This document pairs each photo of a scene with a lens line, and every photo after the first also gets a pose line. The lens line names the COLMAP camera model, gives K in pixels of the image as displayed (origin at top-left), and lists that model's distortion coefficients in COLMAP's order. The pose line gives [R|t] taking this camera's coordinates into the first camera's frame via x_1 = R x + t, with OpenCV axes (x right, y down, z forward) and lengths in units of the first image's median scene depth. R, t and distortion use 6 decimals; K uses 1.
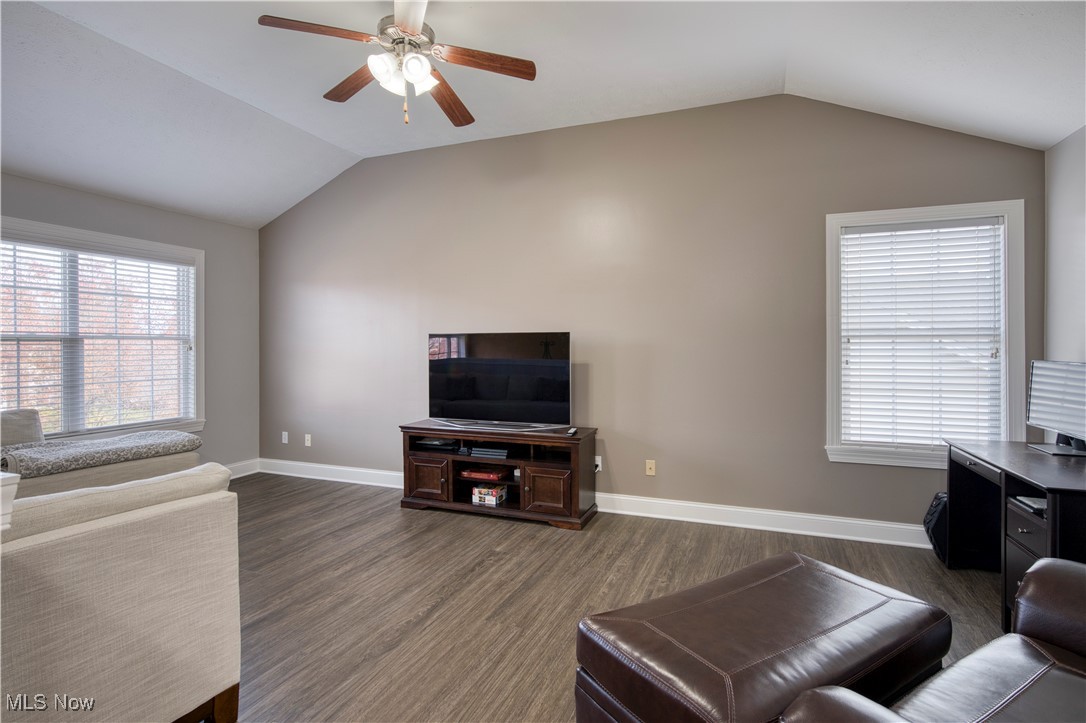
lens RADIAL K [[549.0, 0, 541.8], [0, 549.0, 350.7], [0, 0, 1]] dist [0.006803, 0.001269]
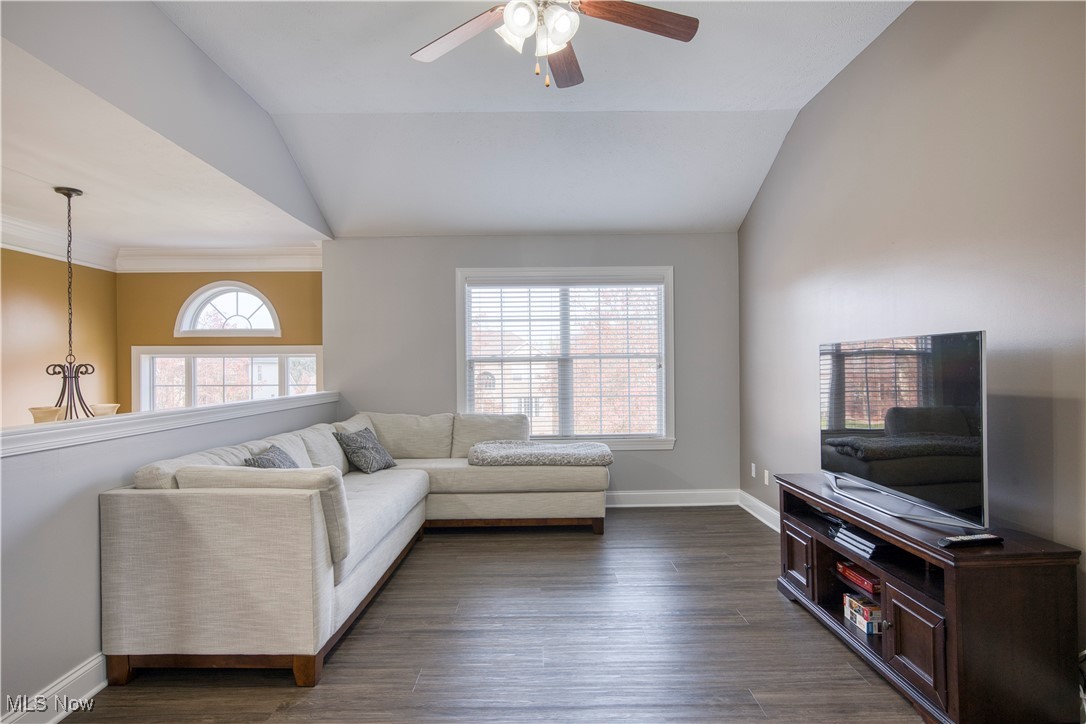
lens RADIAL K [[627.5, 0, 546.6], [0, 627.5, 366.8], [0, 0, 1]] dist [-0.008759, -0.001578]
pose [[0.382254, -0.002831, -0.924053, 0.397879], [0.004950, 0.999987, -0.001016, -0.003552], [0.924044, -0.004185, 0.382264, 0.435867]]
